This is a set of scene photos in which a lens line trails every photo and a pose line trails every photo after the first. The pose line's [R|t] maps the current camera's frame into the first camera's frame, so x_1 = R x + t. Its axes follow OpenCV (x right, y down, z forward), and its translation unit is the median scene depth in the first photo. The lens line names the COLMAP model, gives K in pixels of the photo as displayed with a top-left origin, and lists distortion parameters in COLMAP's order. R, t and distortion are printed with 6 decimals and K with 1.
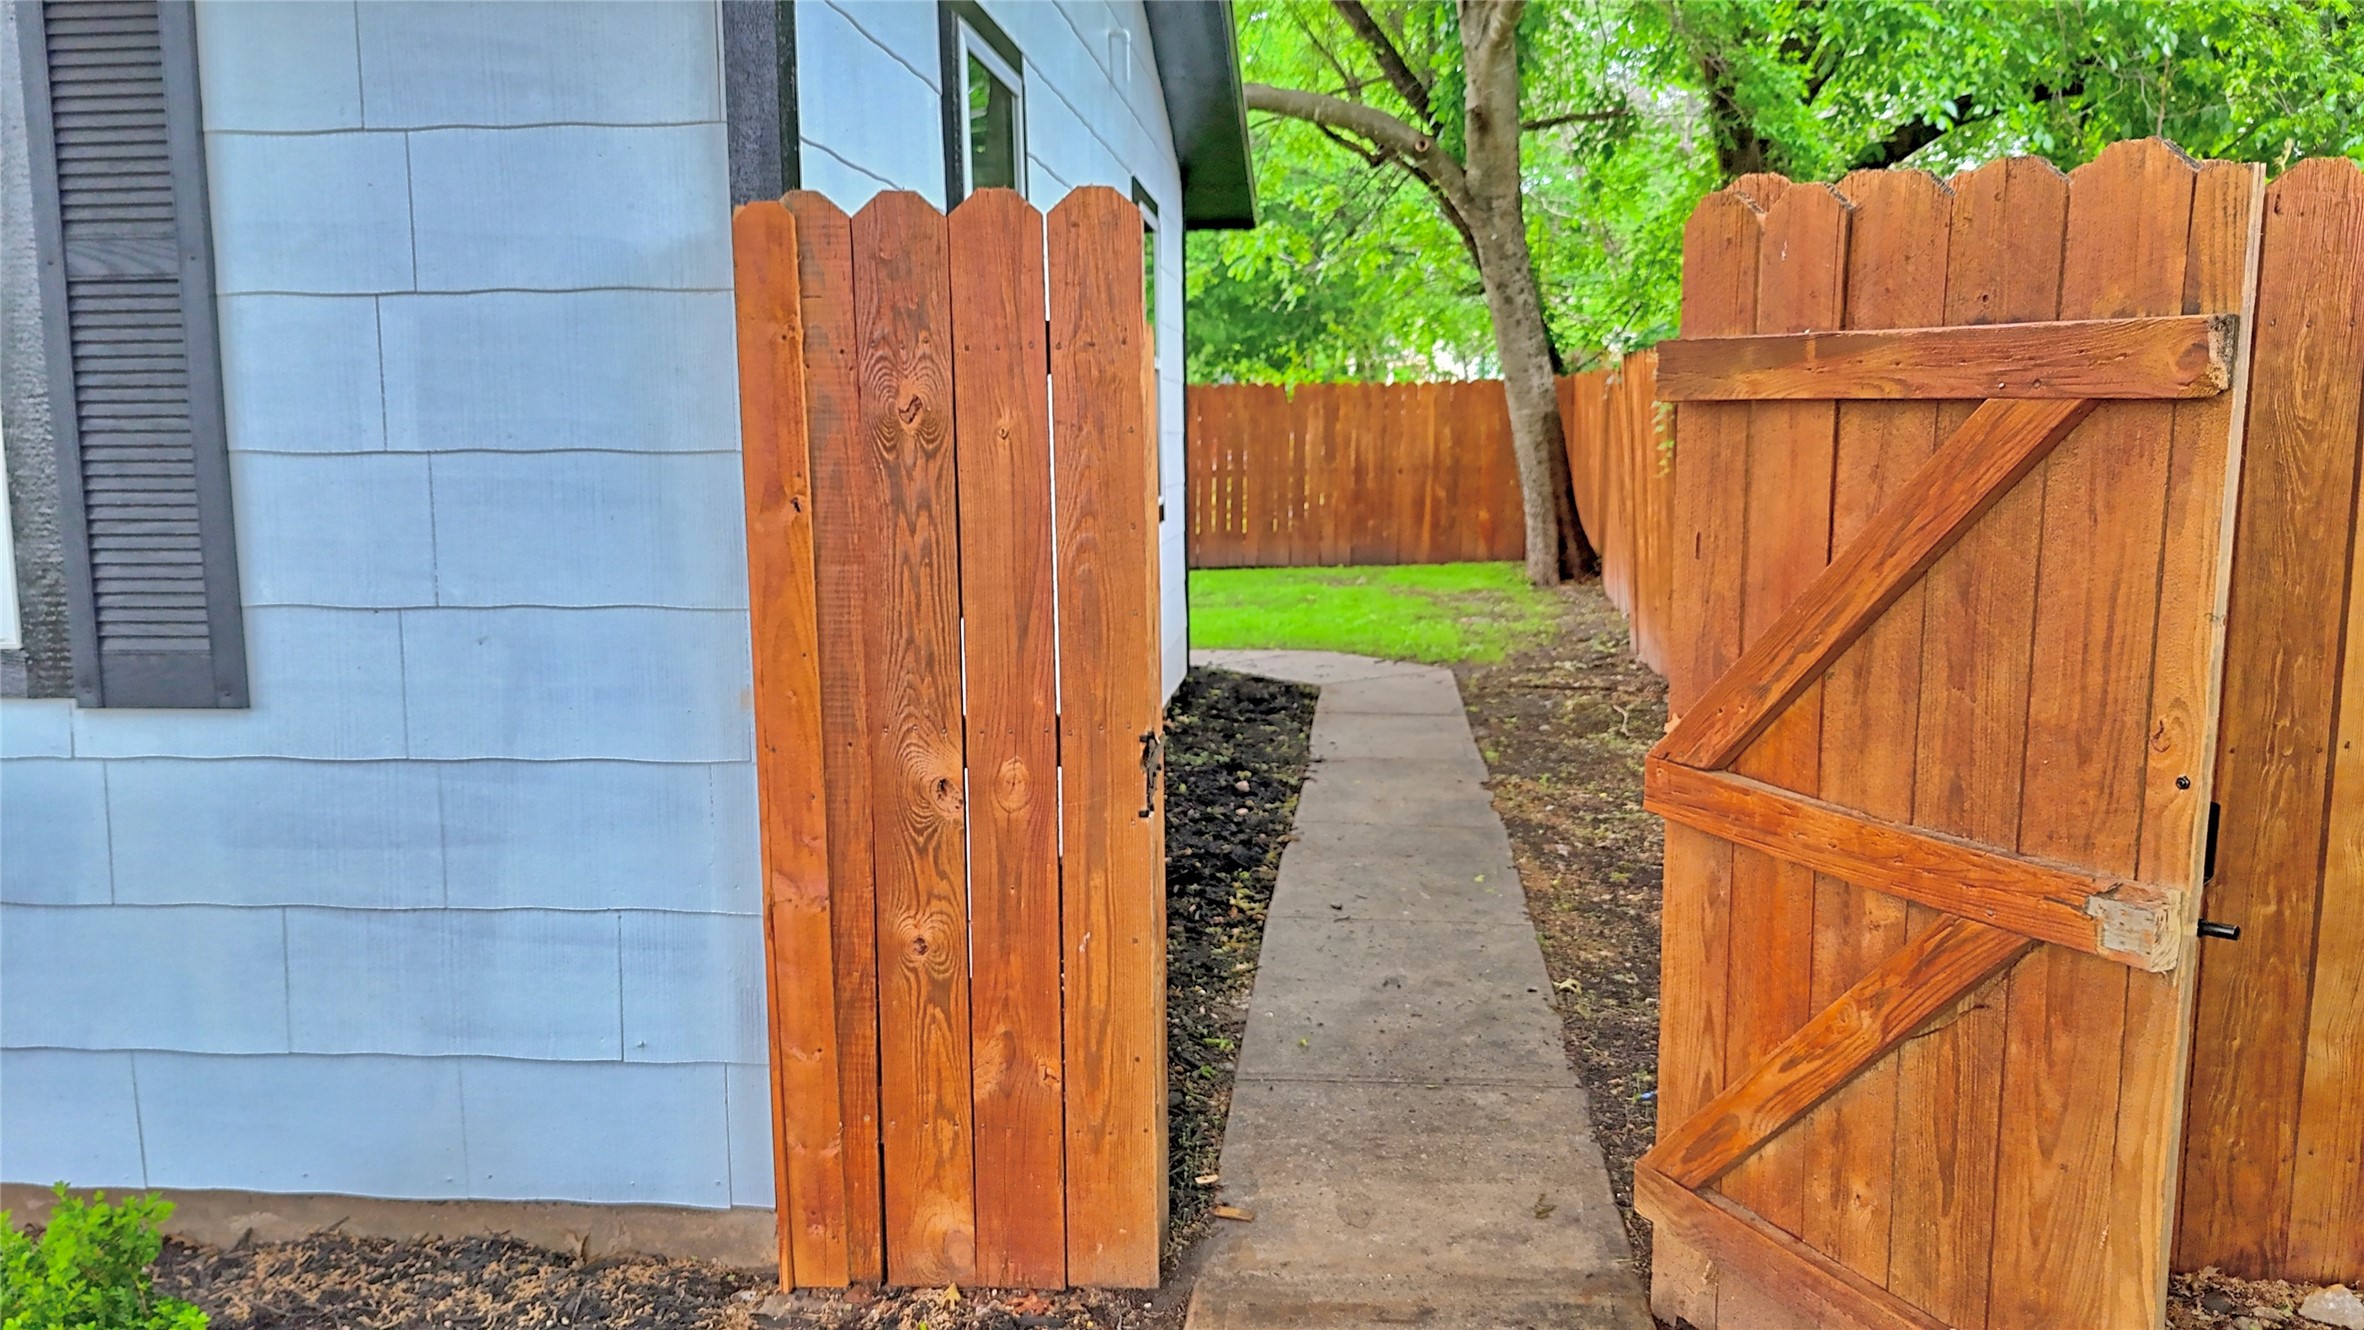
lens RADIAL K [[1717.8, 0, 1182.0], [0, 1717.8, 665.0], [0, 0, 1]] dist [0.006062, -0.003157]
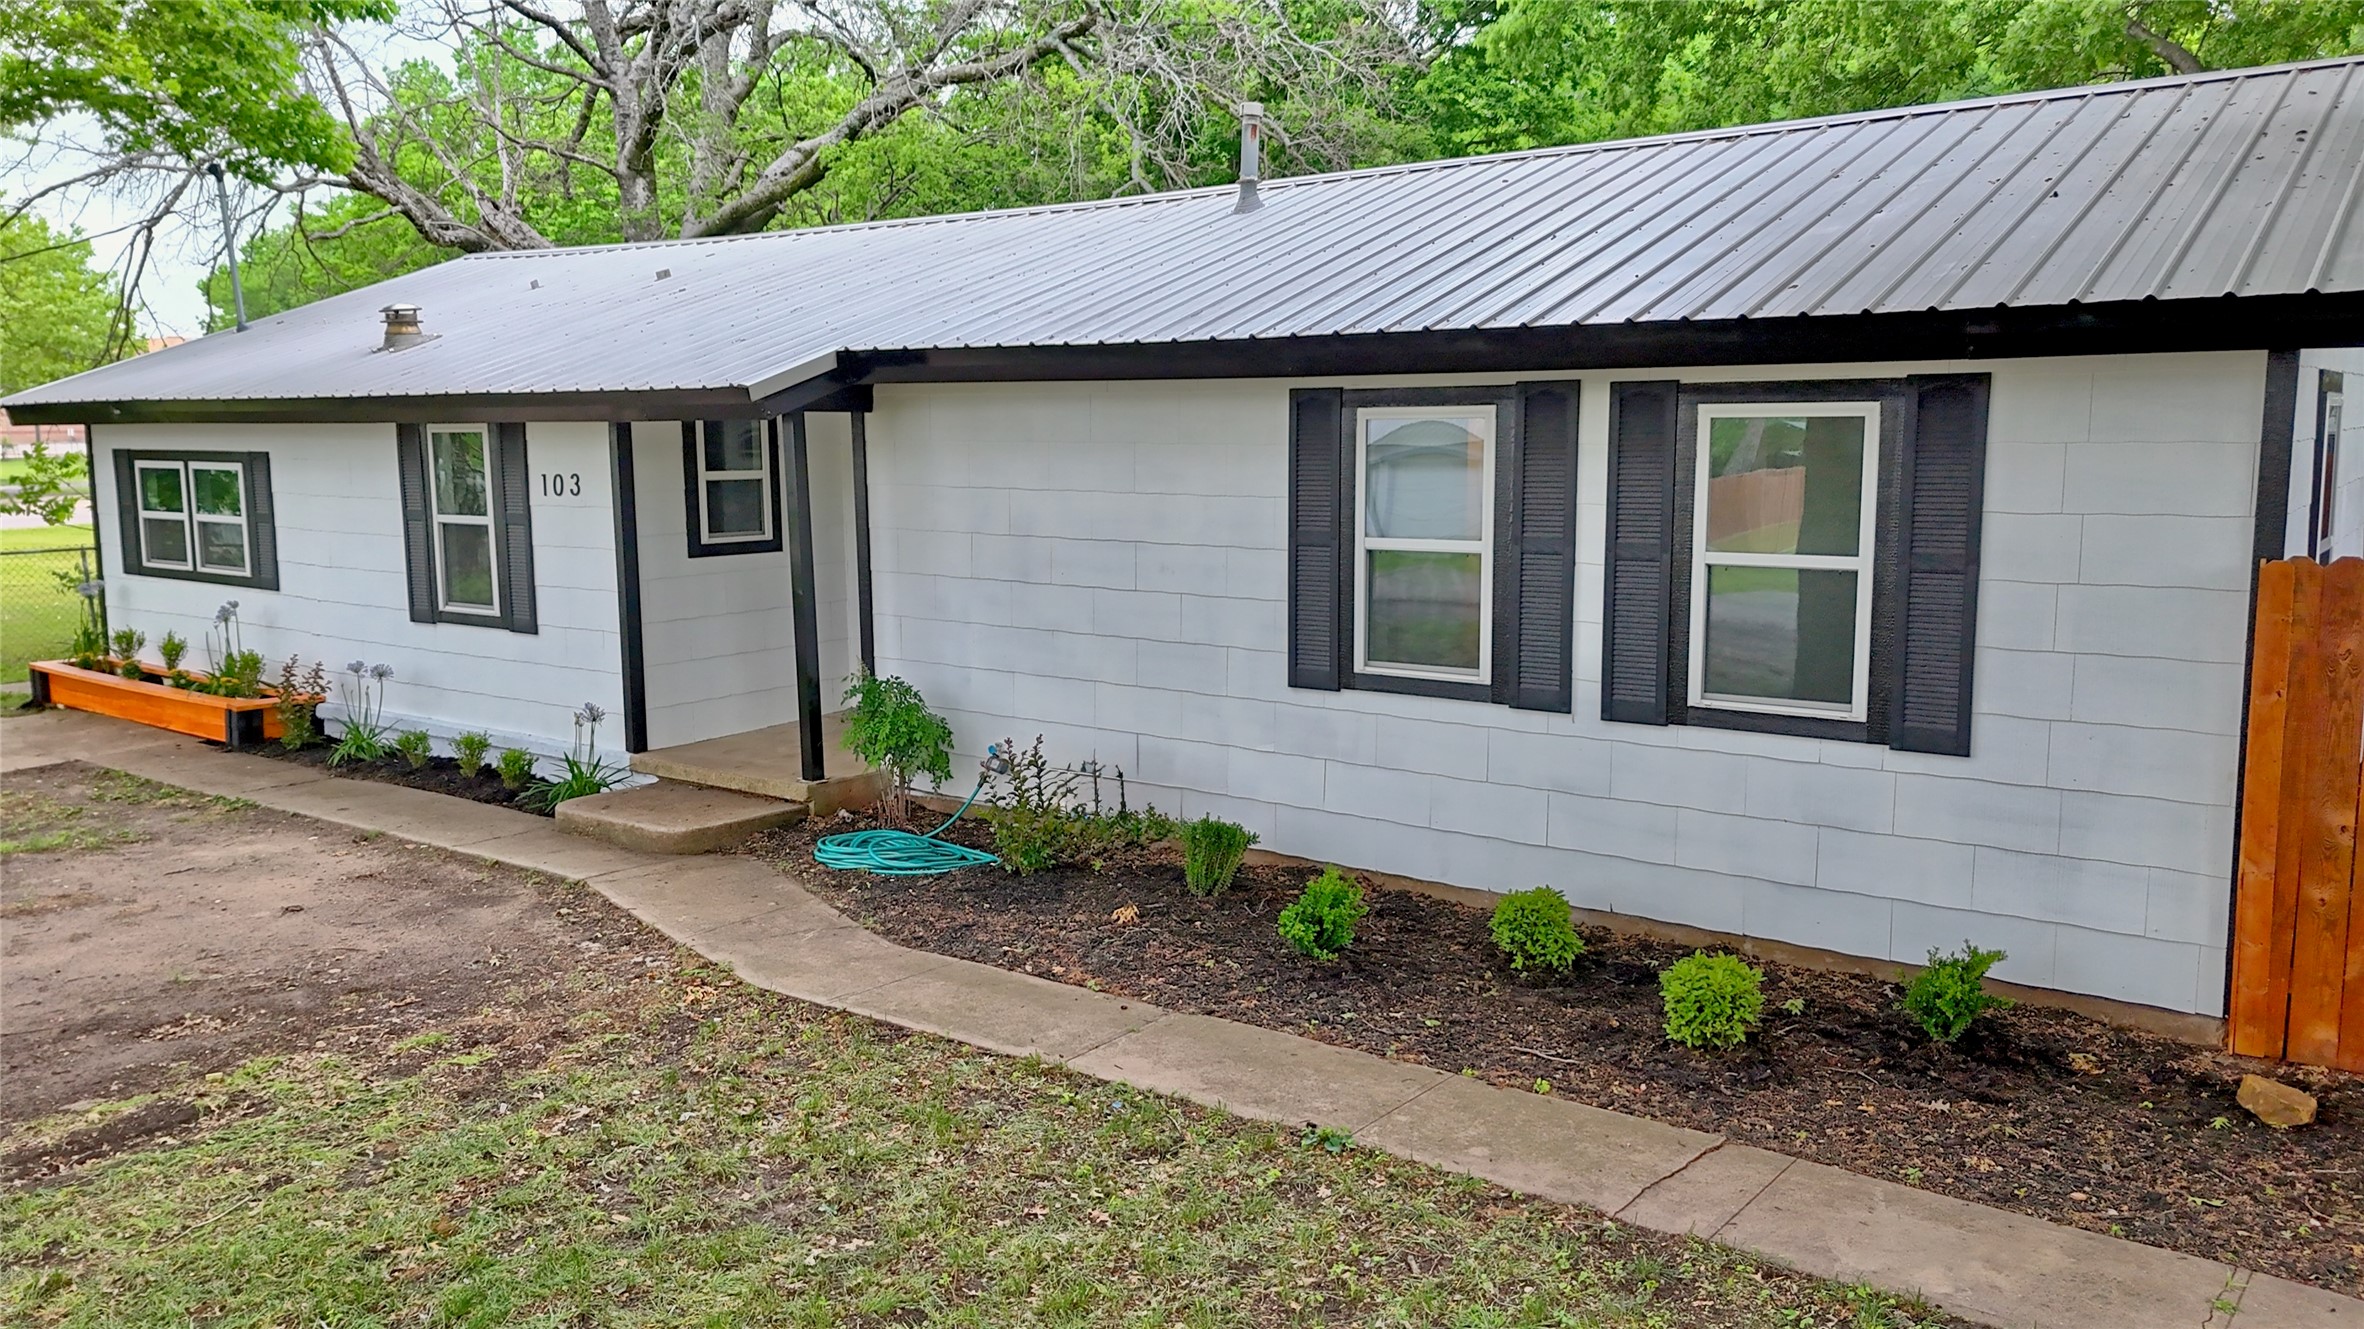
lens RADIAL K [[1689.8, 0, 1202.0], [0, 1689.8, 659.3], [0, 0, 1]] dist [0.001874, -0.002208]
pose [[0.858883, 0.070832, -0.507250, -0.297211], [-0.068031, 0.997392, 0.024084, -0.090354], [0.507633, 0.013824, 0.861462, -1.477207]]
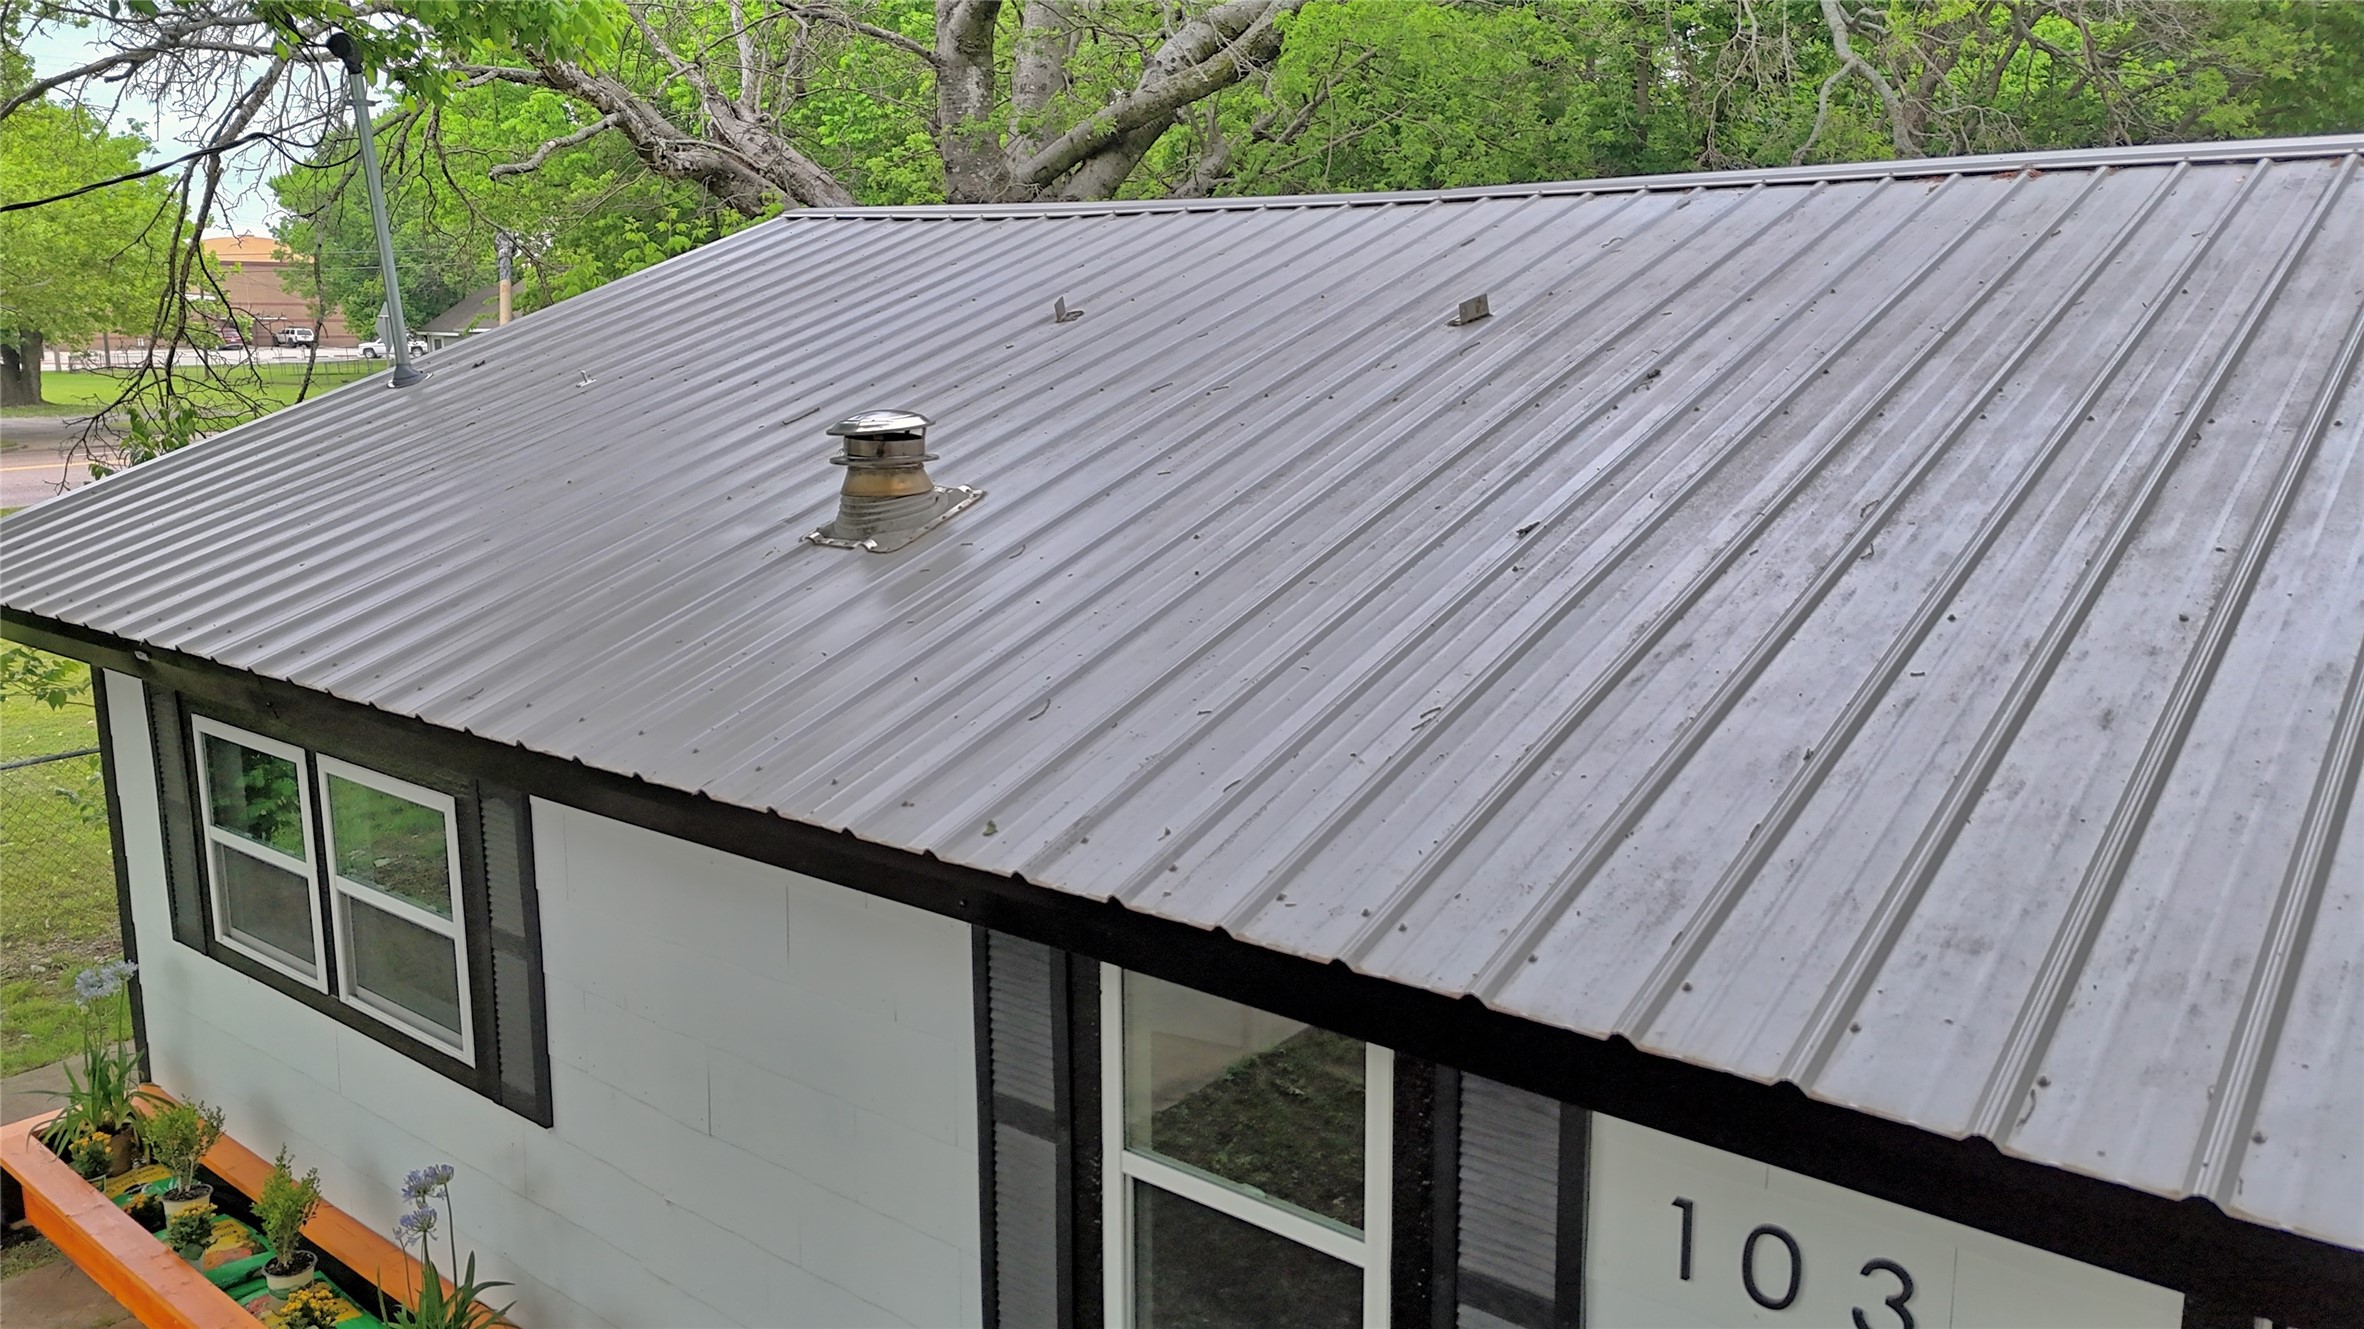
lens RADIAL K [[1717.8, 0, 1182.0], [0, 1717.8, 664.5], [0, 0, 1]] dist [0.006062, -0.003157]
pose [[0.831652, 0.112113, -0.543862, -3.239764], [-0.078541, 0.993309, 0.084662, -0.689372], [0.549715, -0.027694, 0.834893, 0.026496]]
